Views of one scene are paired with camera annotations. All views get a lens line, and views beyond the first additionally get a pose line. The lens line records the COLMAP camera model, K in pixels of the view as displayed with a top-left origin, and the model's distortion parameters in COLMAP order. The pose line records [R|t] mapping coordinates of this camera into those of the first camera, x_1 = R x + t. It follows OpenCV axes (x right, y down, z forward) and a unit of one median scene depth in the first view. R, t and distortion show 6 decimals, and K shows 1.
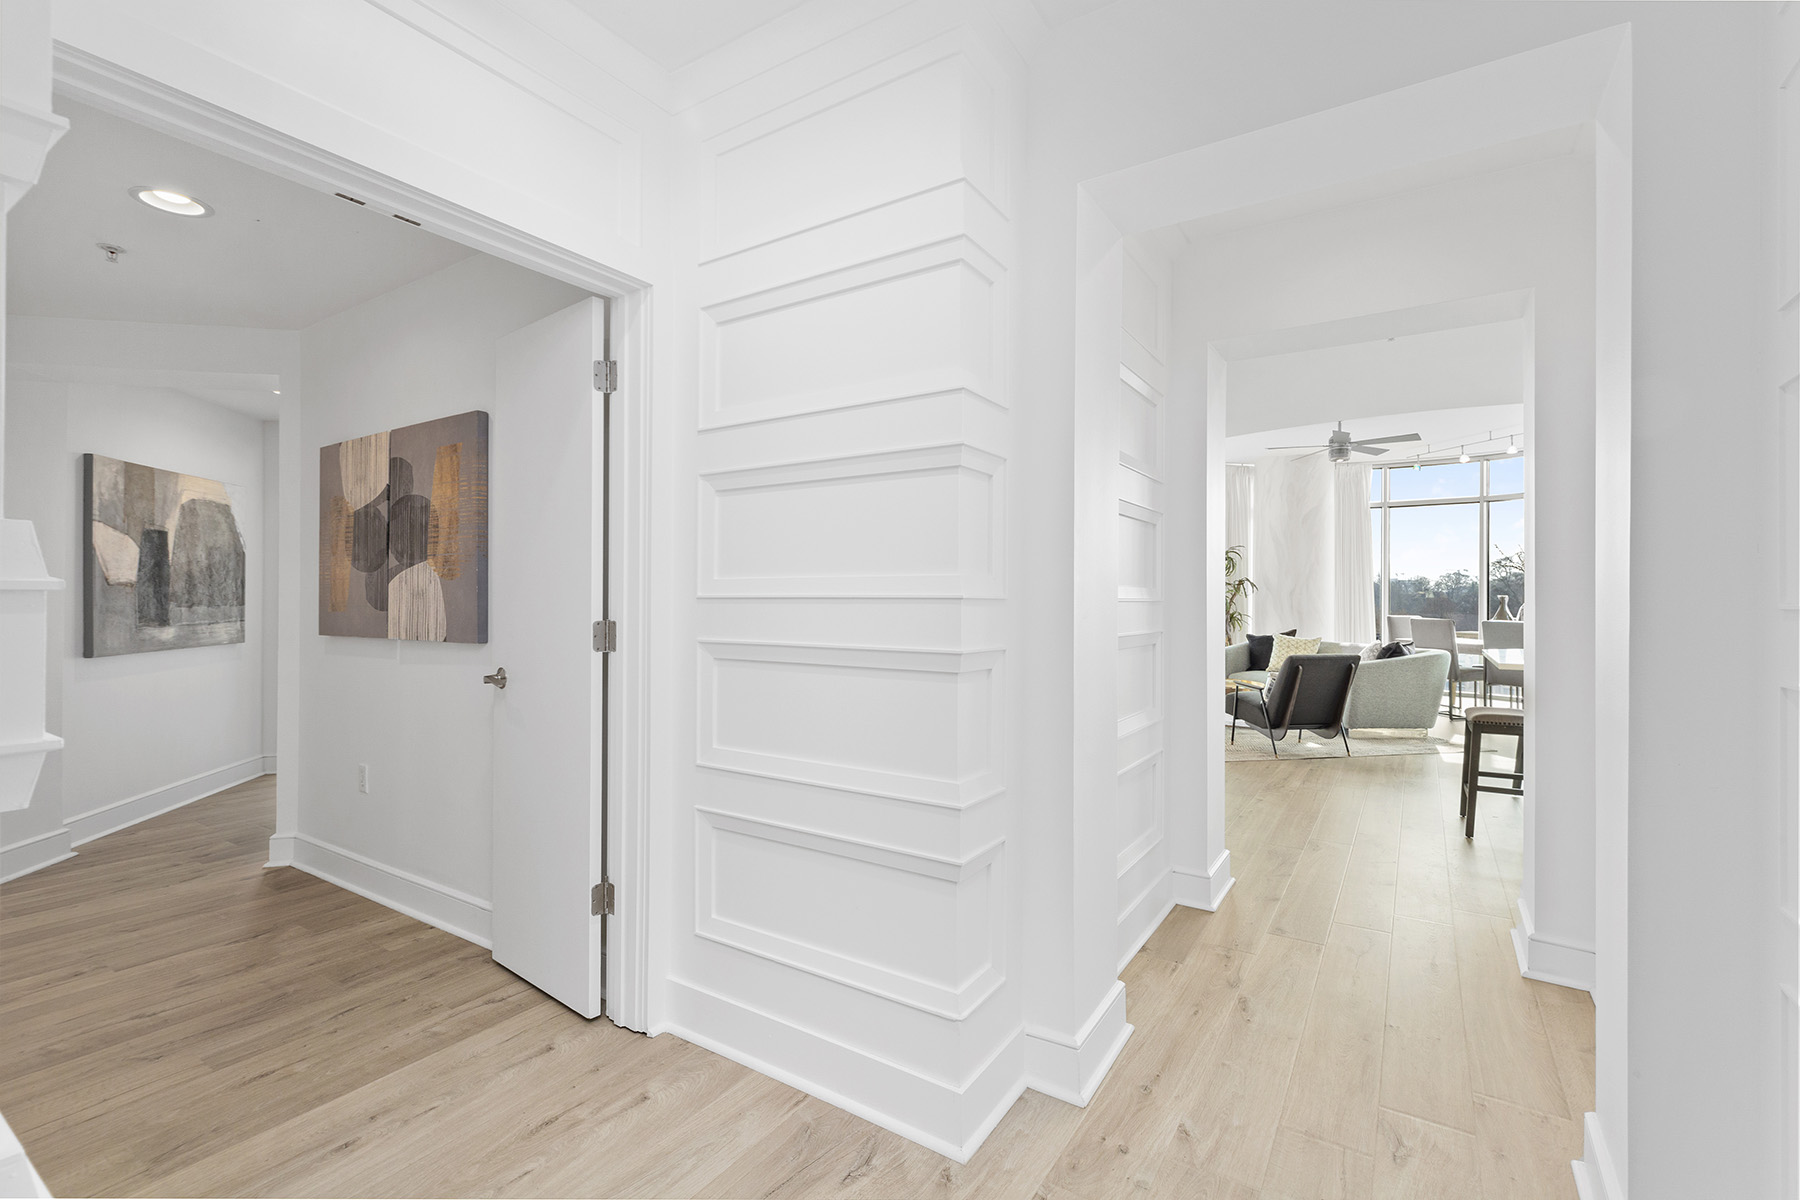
lens RADIAL K [[803.0, 0, 895.7], [0, 803.0, 600.4], [0, 0, 1]] dist [0.002020, -0.000991]
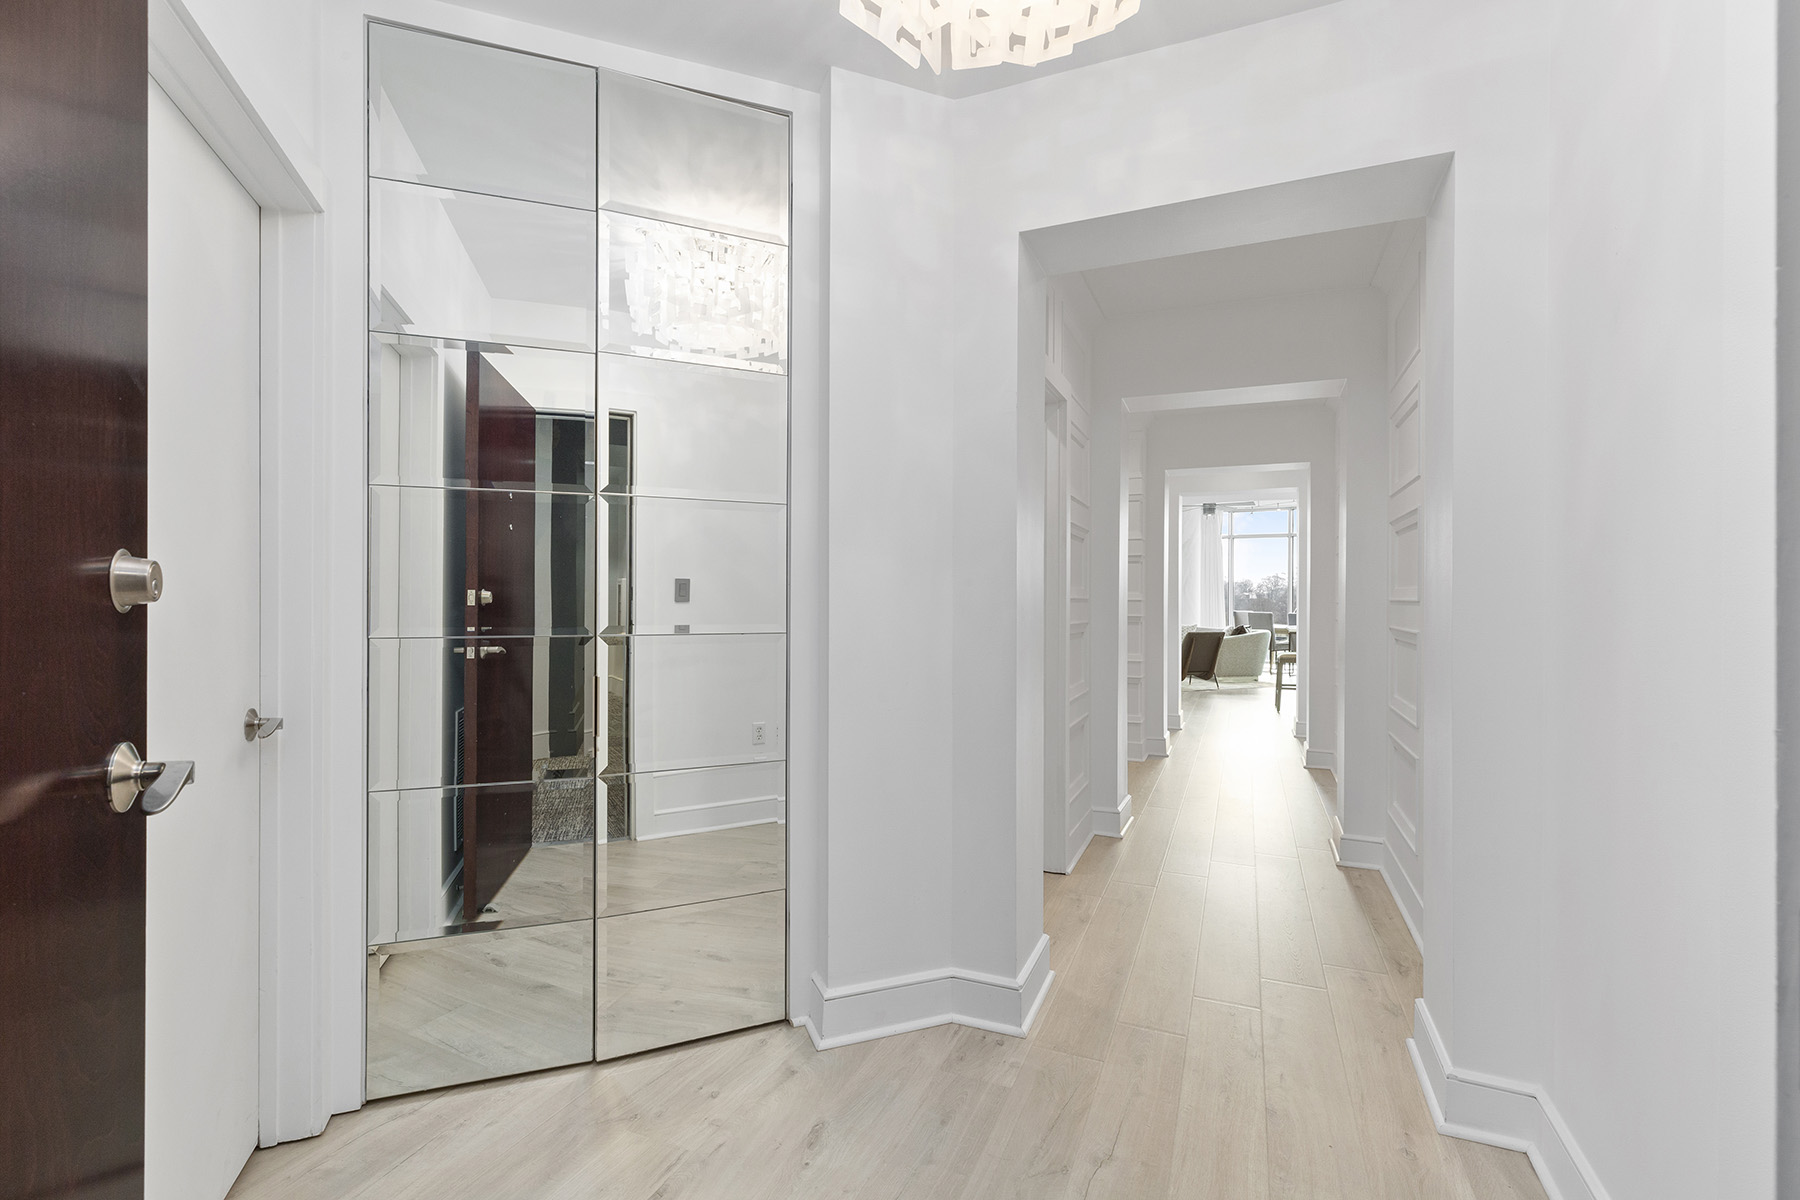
lens RADIAL K [[803.0, 0, 906.5], [0, 803.0, 599.9], [0, 0, 1]] dist [0.002020, -0.000991]
pose [[0.983976, 0.001614, 0.178296, -0.348289], [-0.001580, 0.999999, -0.000329, 0.000640], [-0.178296, 0.000042, 0.983977, -0.503011]]
